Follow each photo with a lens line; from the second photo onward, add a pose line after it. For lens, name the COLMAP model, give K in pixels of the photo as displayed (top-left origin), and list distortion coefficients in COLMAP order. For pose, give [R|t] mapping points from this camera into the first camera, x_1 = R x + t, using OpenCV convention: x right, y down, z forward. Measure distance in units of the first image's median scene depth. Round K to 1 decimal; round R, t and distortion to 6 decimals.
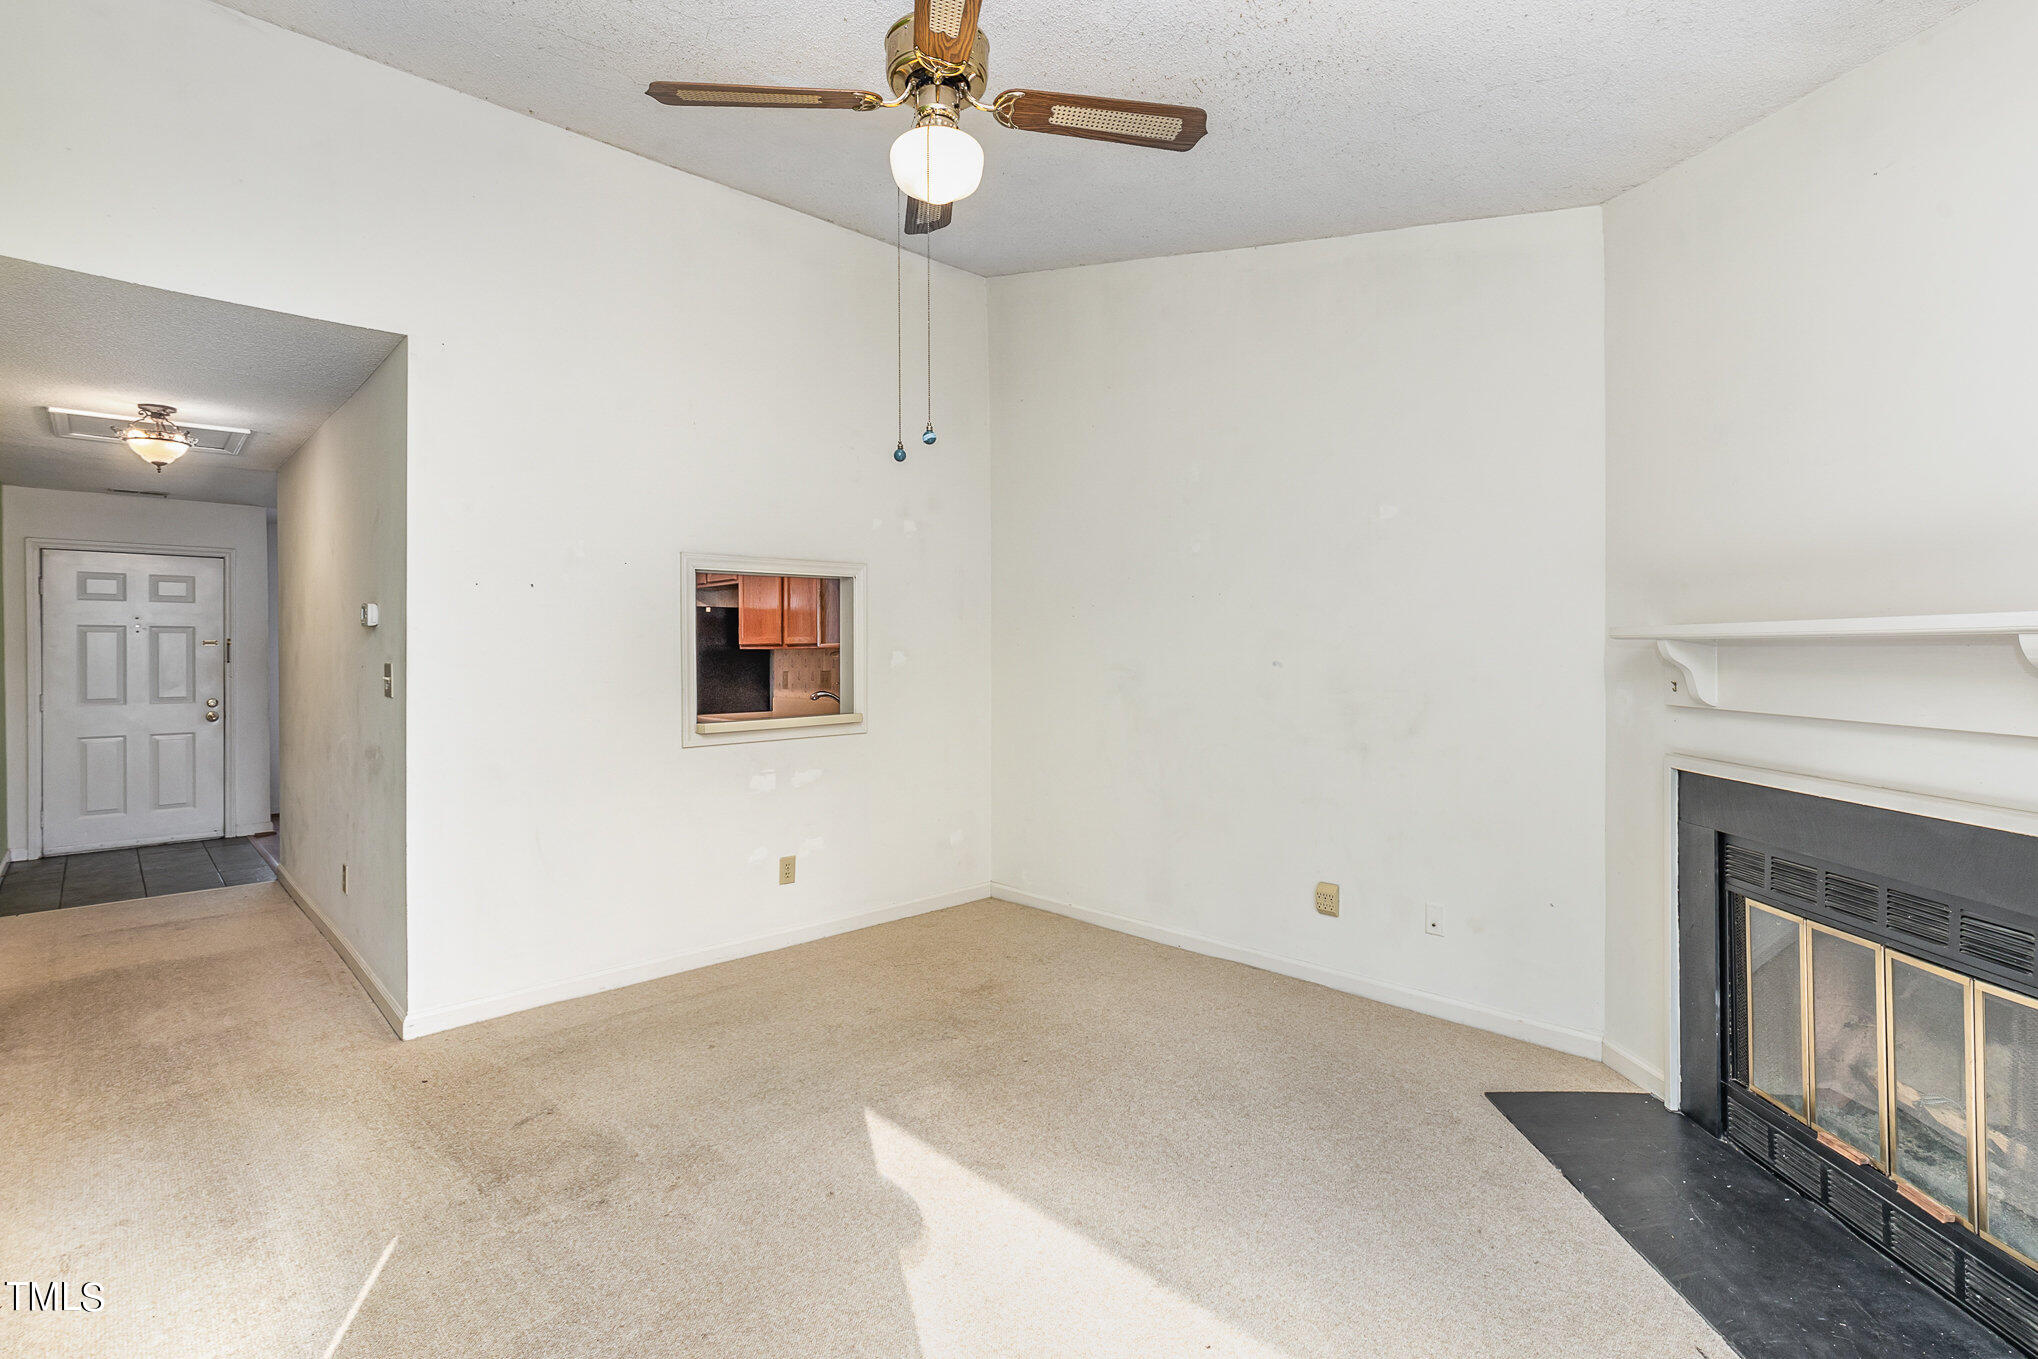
lens RADIAL K [[927.0, 0, 1027.5], [0, 927.0, 664.3], [0, 0, 1]] dist [-0.003760, -0.000688]
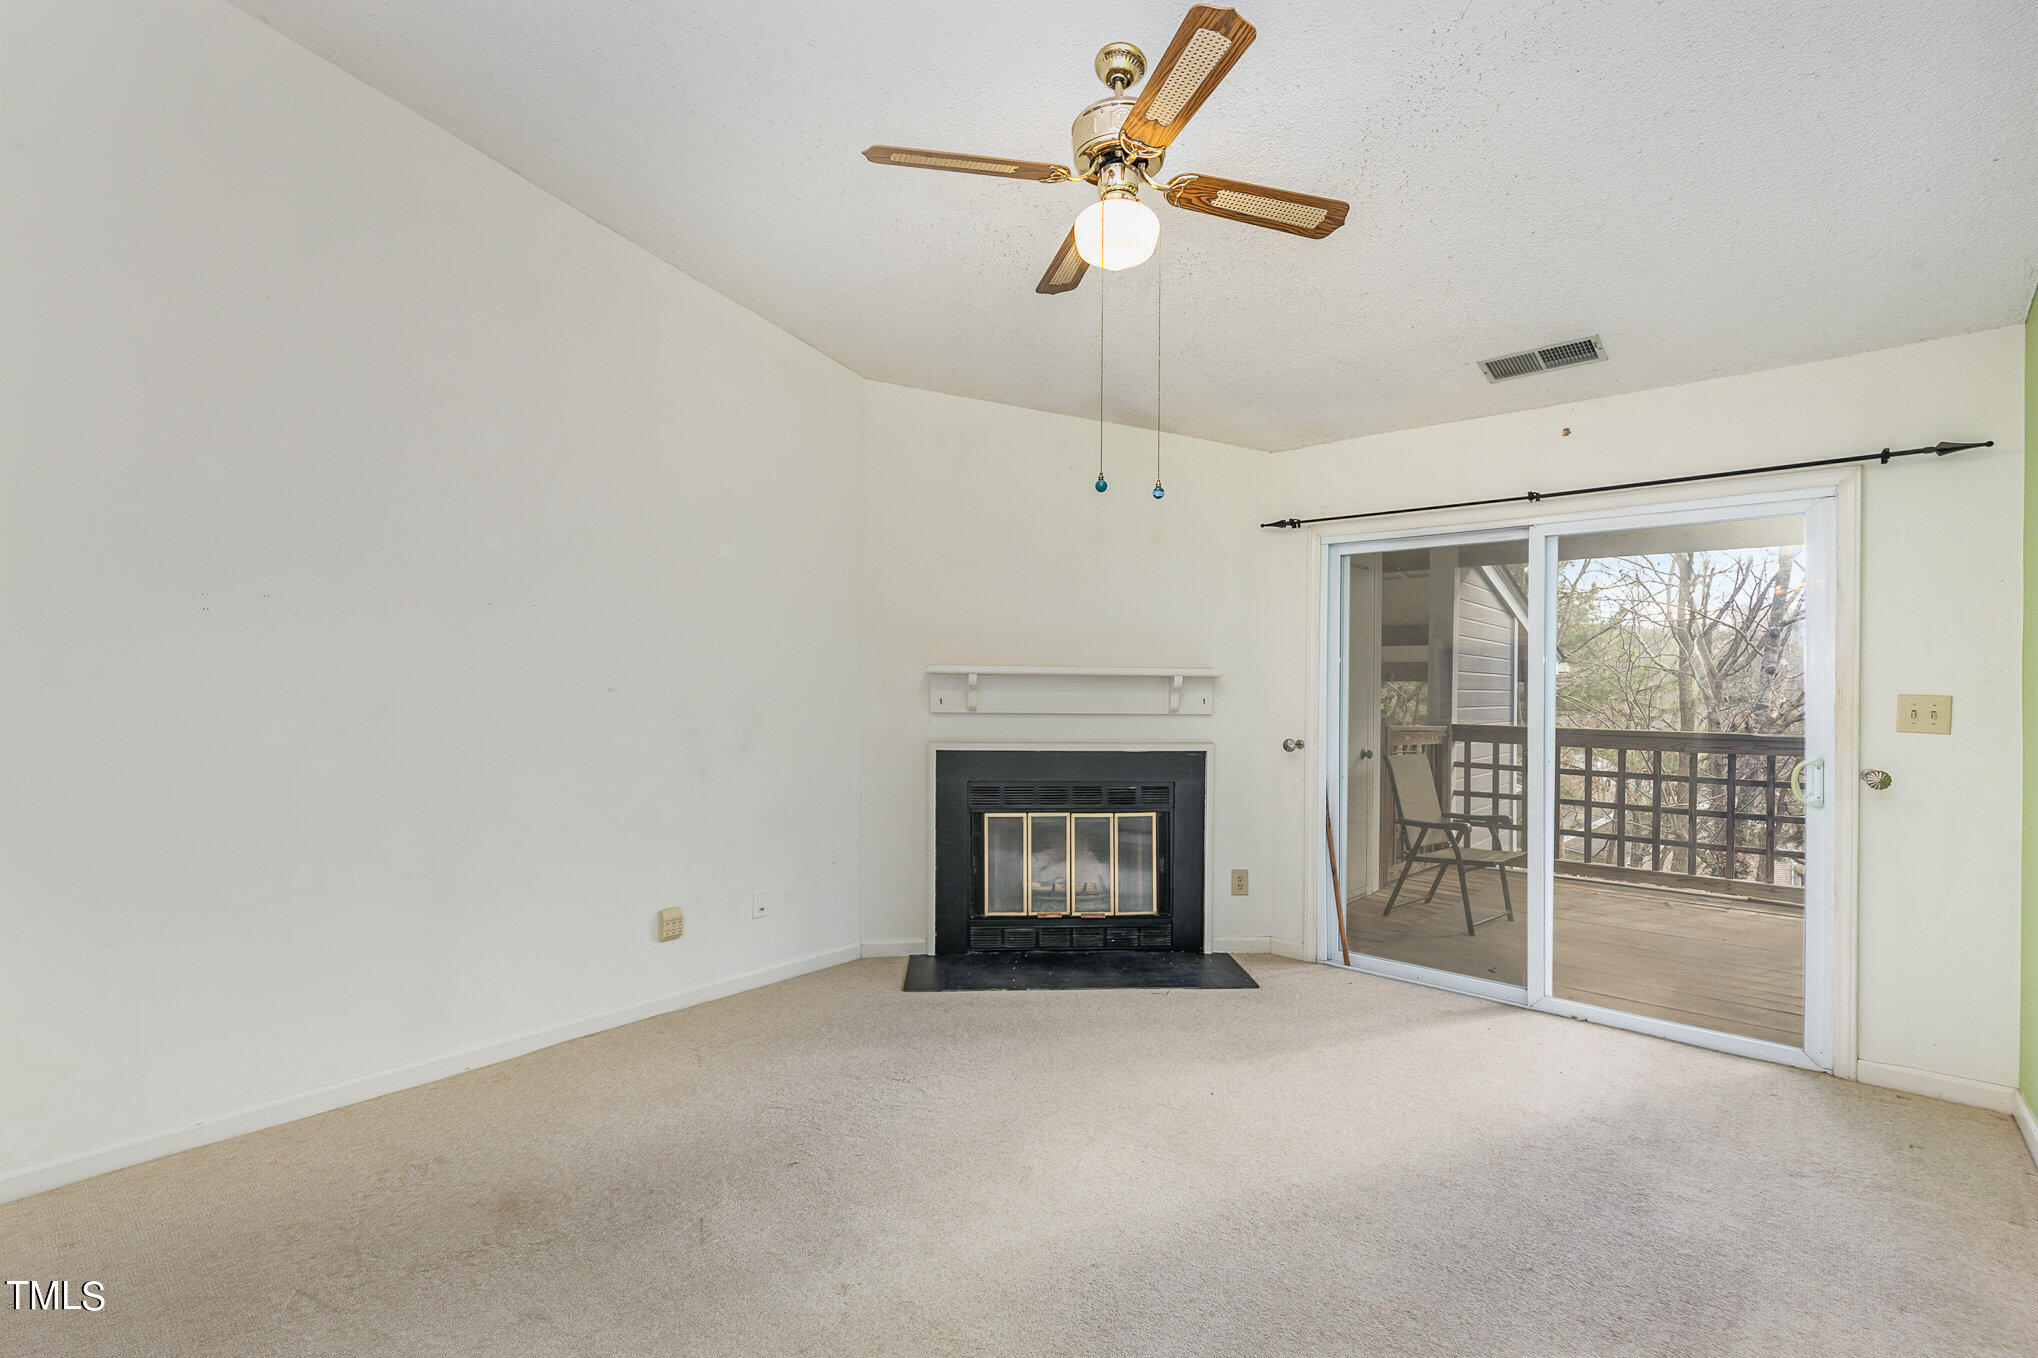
lens RADIAL K [[892.4, 0, 1015.2], [0, 892.4, 691.7], [0, 0, 1]] dist [0.000490, -0.000062]
pose [[-0.062242, -0.004992, 0.998049, -1.012852], [0.006026, 0.999967, 0.005377, -0.002012], [-0.998043, 0.006349, -0.062210, 1.045800]]
